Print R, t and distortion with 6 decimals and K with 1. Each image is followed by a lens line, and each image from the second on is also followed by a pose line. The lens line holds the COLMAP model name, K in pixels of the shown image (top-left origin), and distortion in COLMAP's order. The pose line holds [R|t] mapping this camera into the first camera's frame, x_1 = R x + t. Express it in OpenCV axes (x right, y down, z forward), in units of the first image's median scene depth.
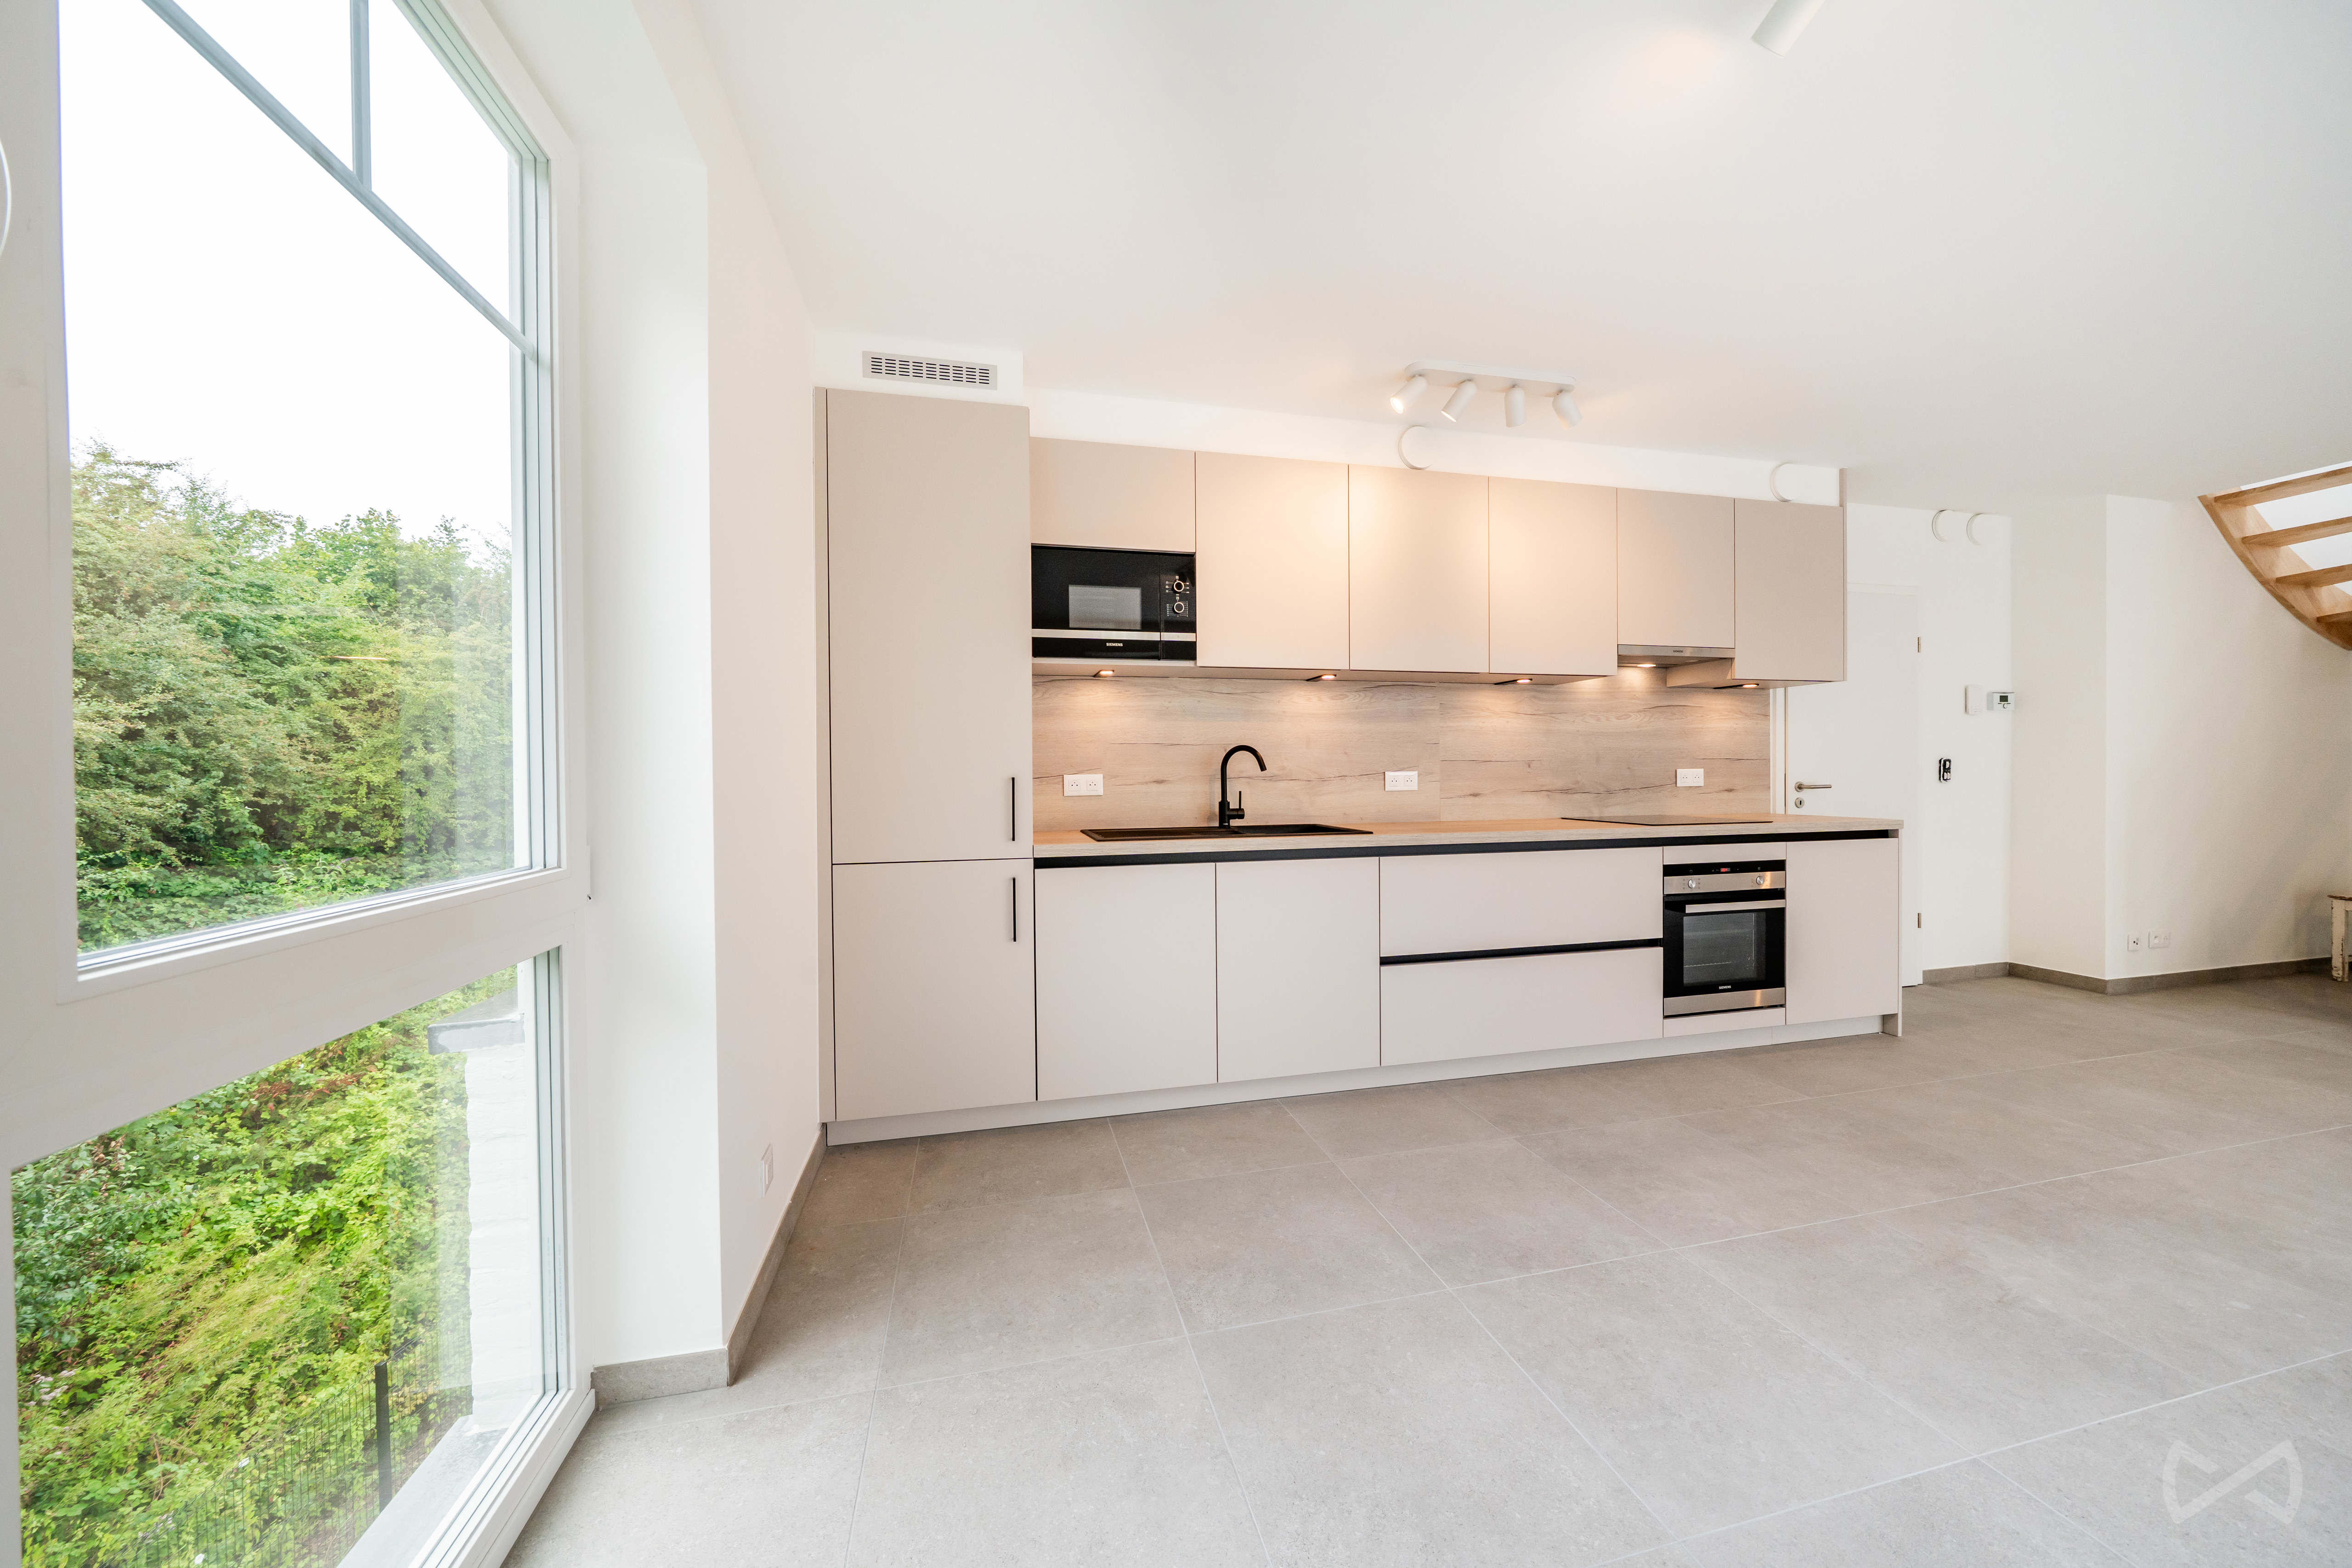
lens RADIAL K [[791.4, 0, 1167.1], [0, 791.4, 783.4], [0, 0, 1]] dist [-0.009543, 0.000663]
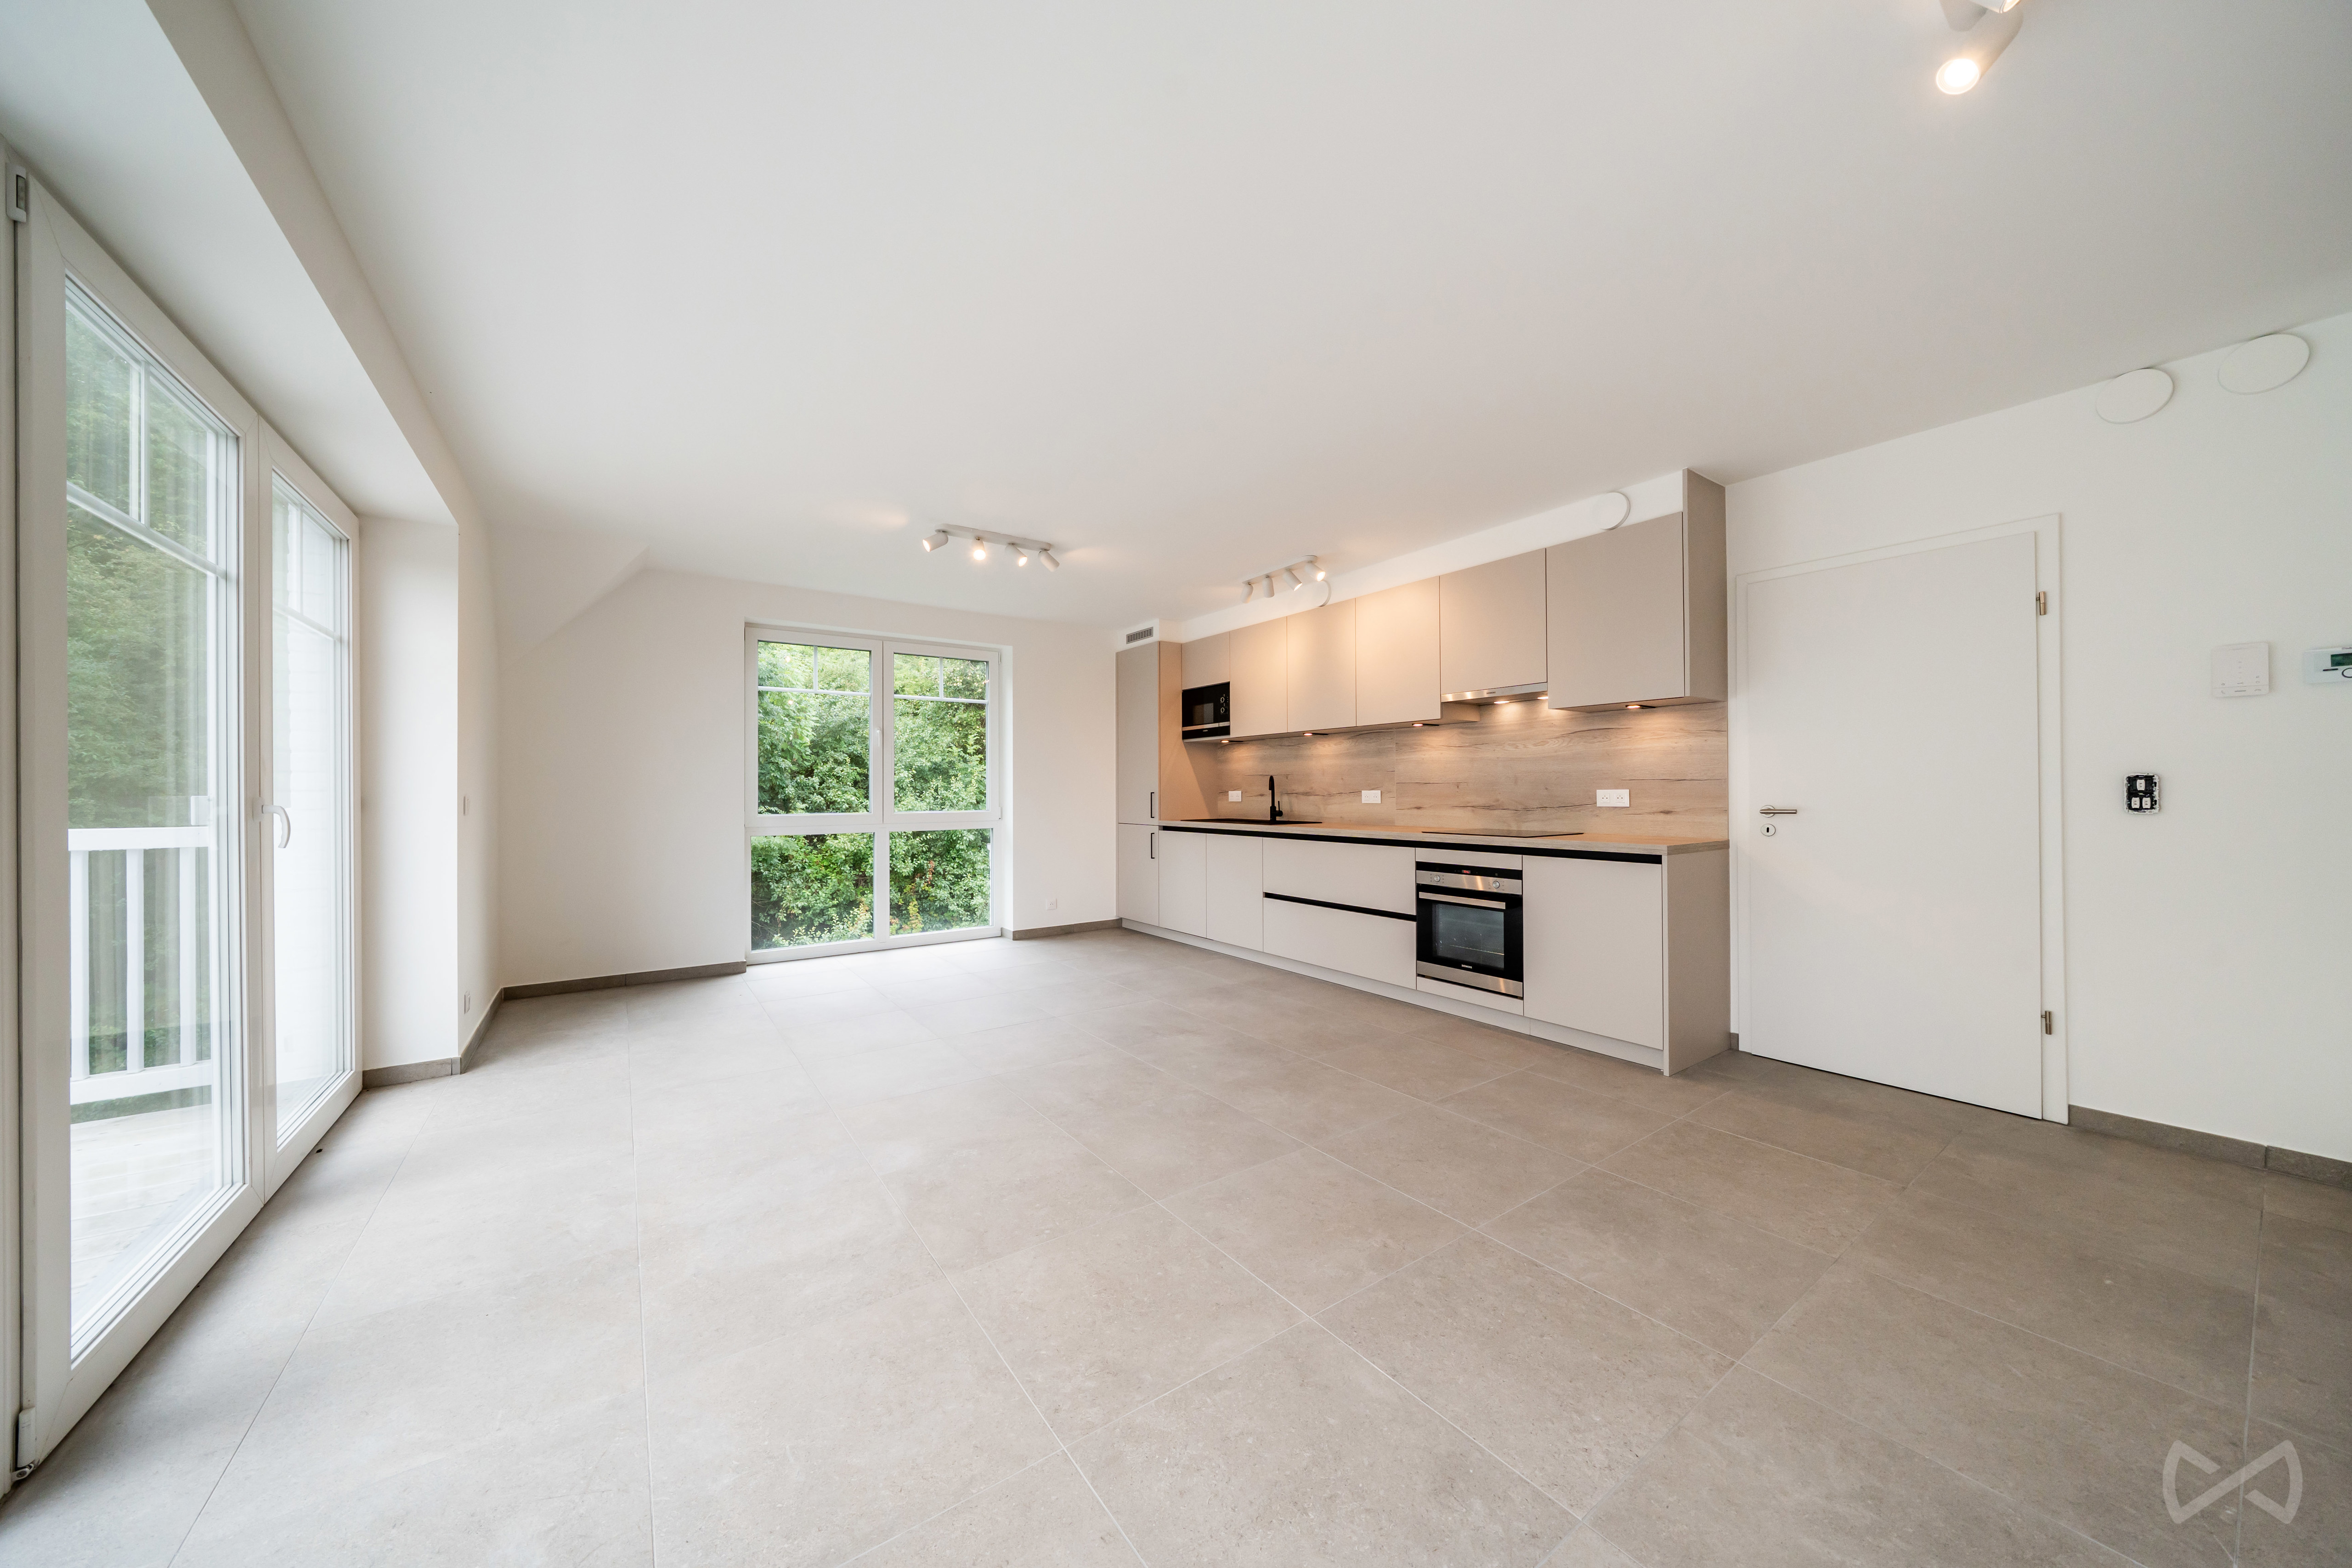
lens RADIAL K [[791.4, 0, 1167.1], [0, 791.4, 783.4], [0, 0, 1]] dist [-0.009543, 0.000663]
pose [[0.370814, -0.000544, -0.928707, 1.667652], [-0.011634, 0.999919, -0.005230, -0.017274], [0.928634, 0.012744, 0.370777, 0.095404]]
